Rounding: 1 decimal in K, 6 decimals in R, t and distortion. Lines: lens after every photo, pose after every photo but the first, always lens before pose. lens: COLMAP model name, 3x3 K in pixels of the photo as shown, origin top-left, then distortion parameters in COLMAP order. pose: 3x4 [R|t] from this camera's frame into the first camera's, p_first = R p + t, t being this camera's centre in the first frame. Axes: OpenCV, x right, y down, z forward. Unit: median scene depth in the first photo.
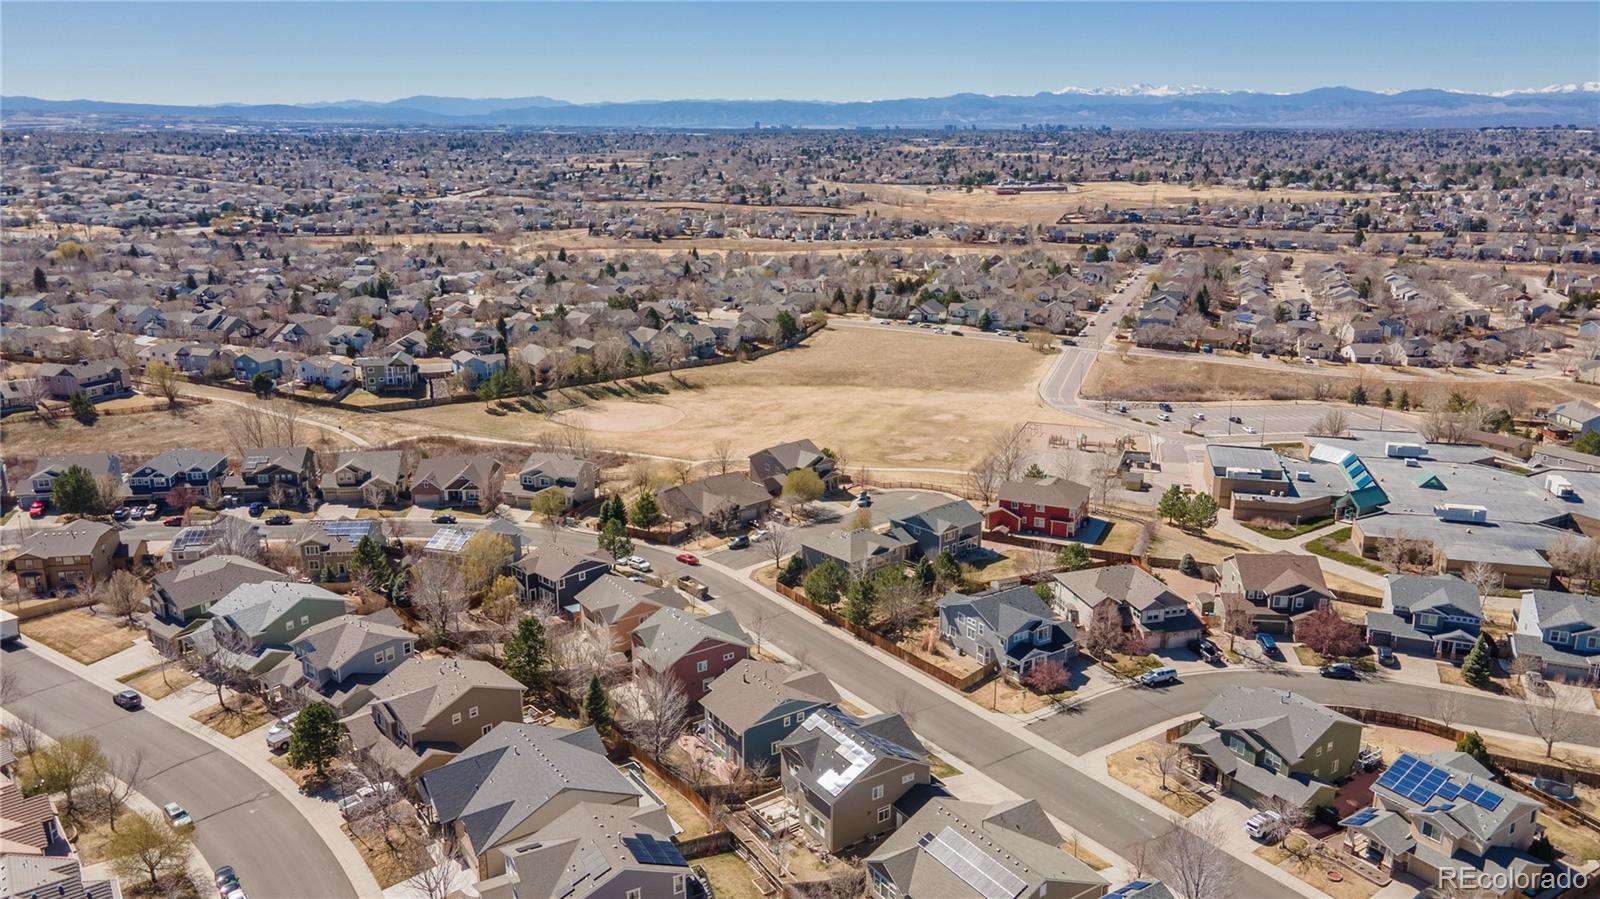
lens RADIAL K [[1162.5, 0, 790.5], [0, 1162.5, 450.3], [0, 0, 1]] dist [0.024312, 0.029378]
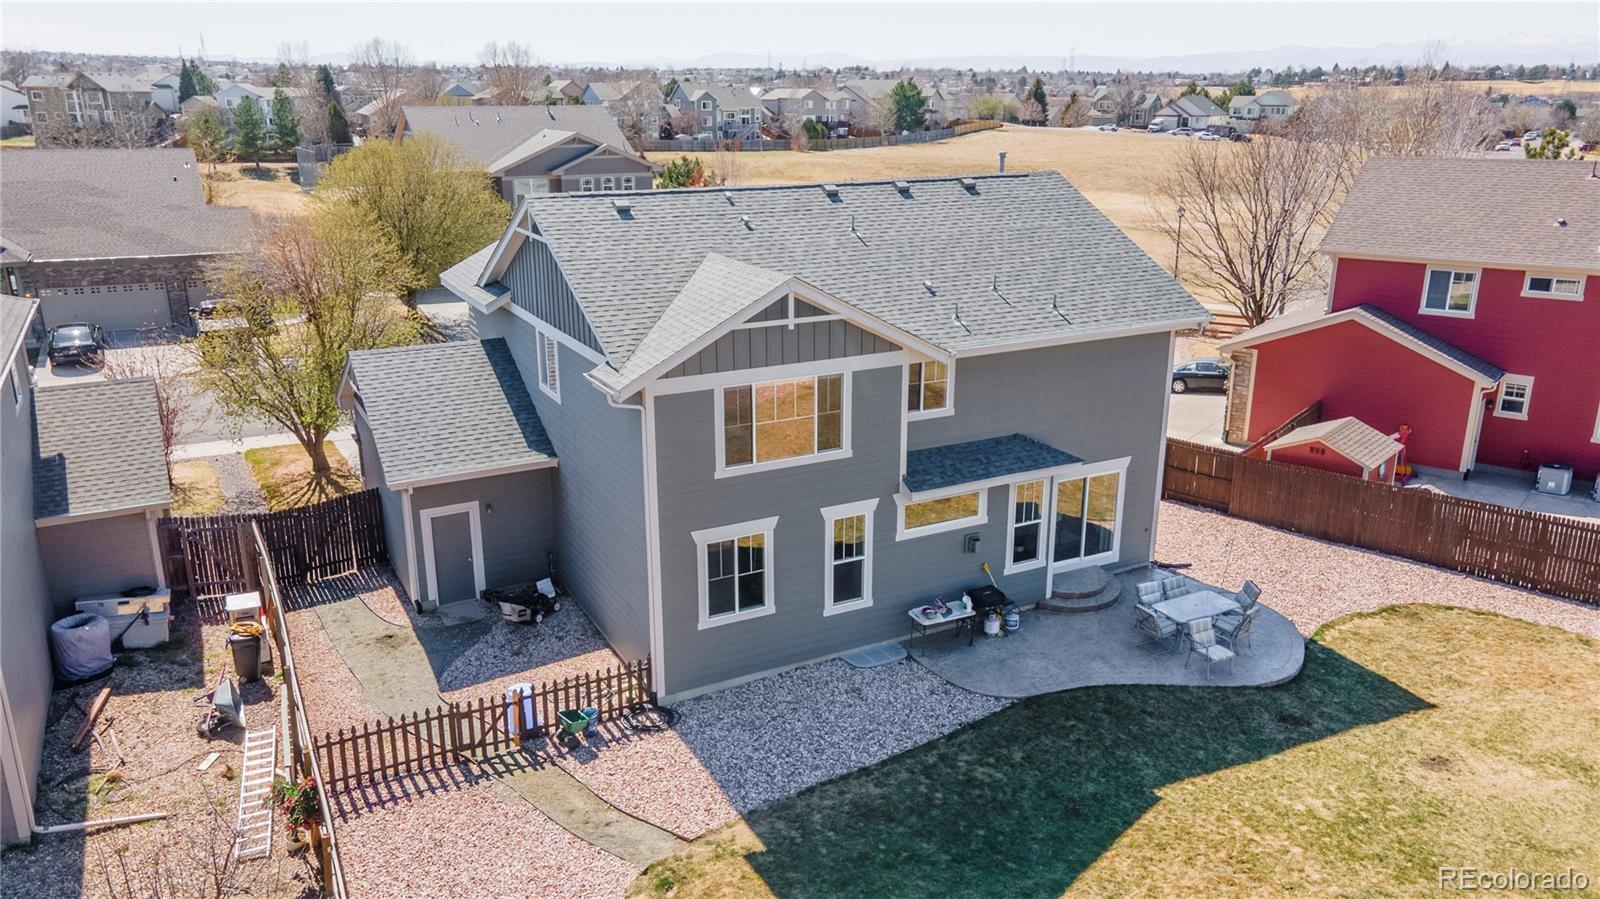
lens RADIAL K [[1162.5, 0, 790.5], [0, 1162.5, 450.3], [0, 0, 1]] dist [0.024312, 0.029378]
pose [[0.971106, 0.073275, -0.227121, 0.088901], [-0.065643, 0.997001, 0.040986, 0.040112], [0.229443, -0.024893, 0.973004, 0.504823]]
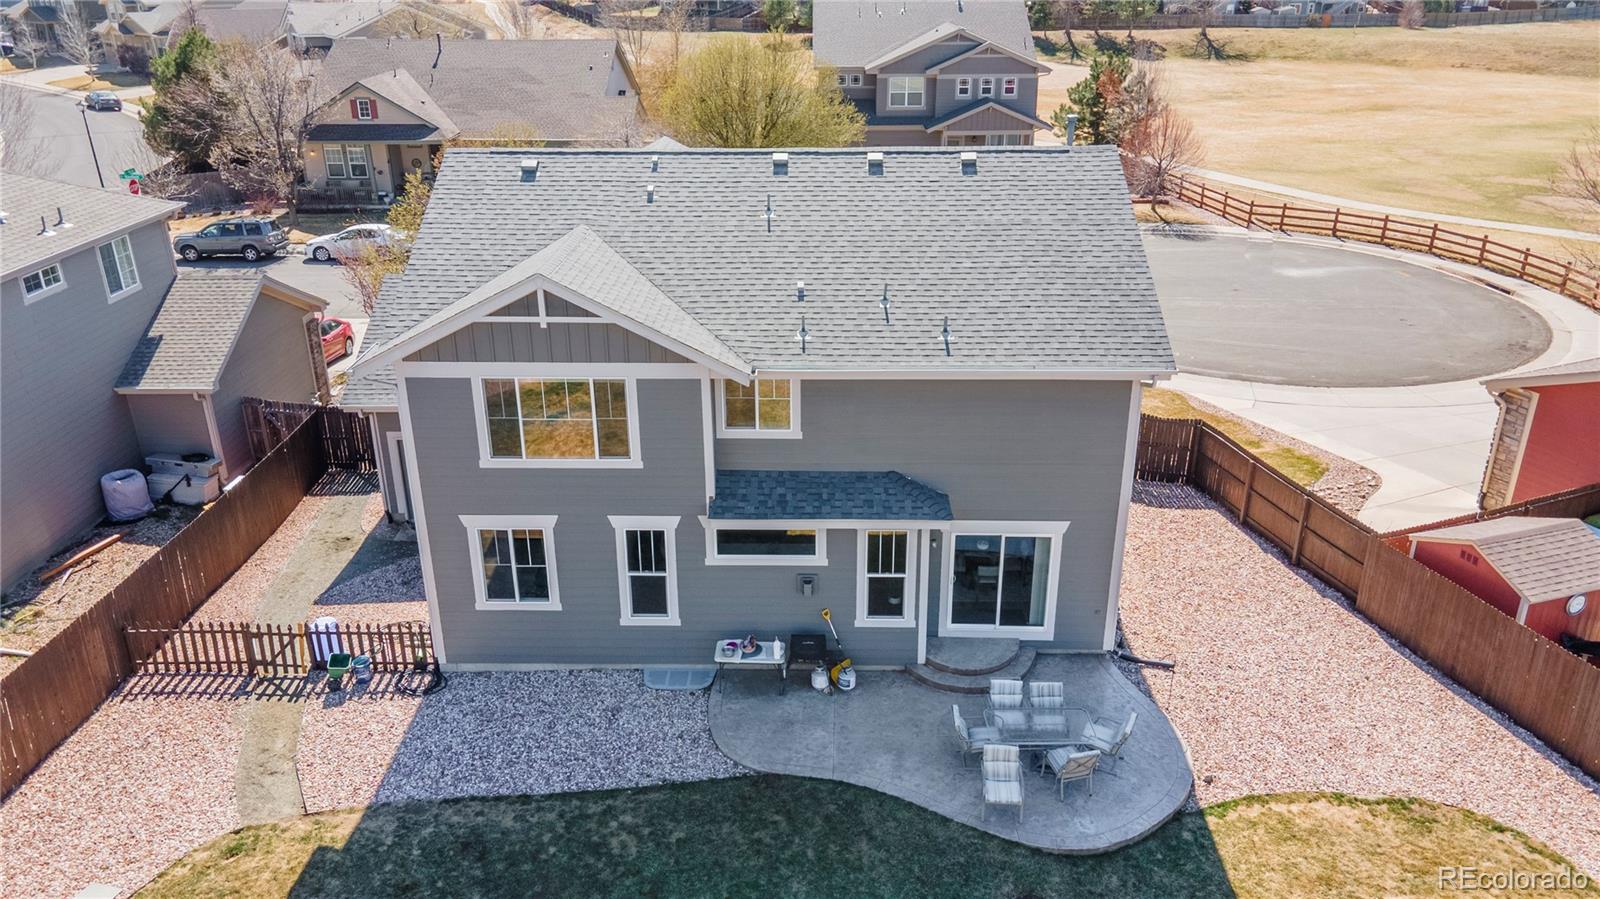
lens RADIAL K [[1162.5, 0, 790.5], [0, 1162.5, 450.3], [0, 0, 1]] dist [0.024312, 0.029378]
pose [[0.733570, 0.267788, -0.624632, 0.115753], [-0.177153, 0.962669, 0.204659, 0.030101], [0.656119, -0.039476, 0.753625, 0.525241]]
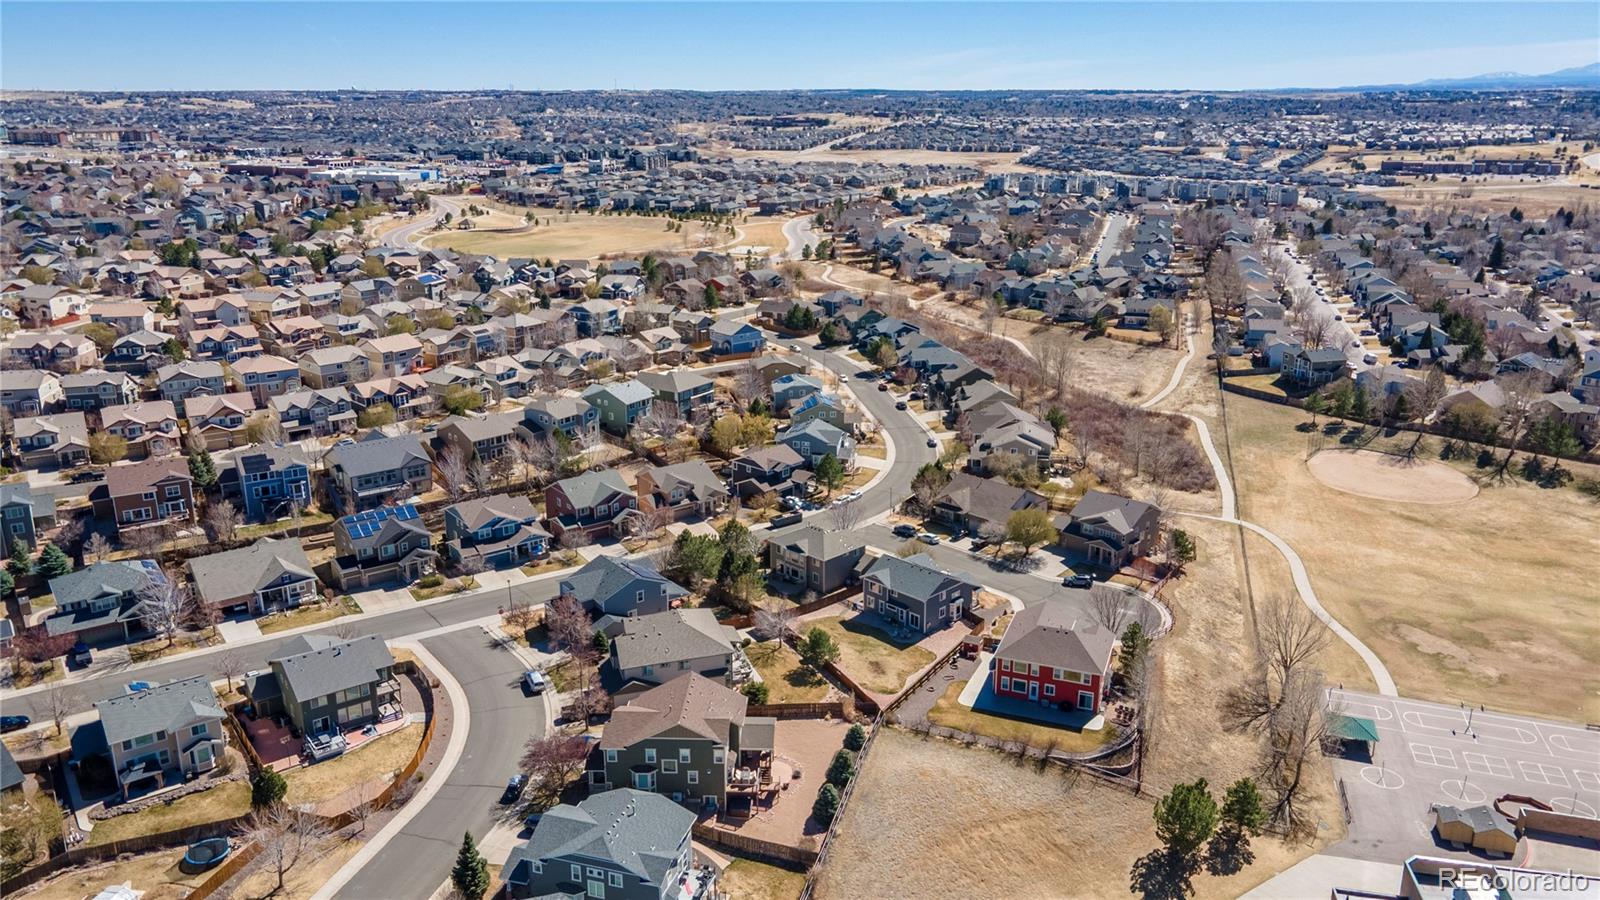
lens RADIAL K [[1162.5, 0, 790.5], [0, 1162.5, 450.8], [0, 0, 1]] dist [0.024312, 0.029378]
pose [[0.057043, 0.298165, -0.952808, 0.503019], [-0.271667, 0.922986, 0.272569, -0.127255], [0.960699, 0.243298, 0.133652, 0.447533]]
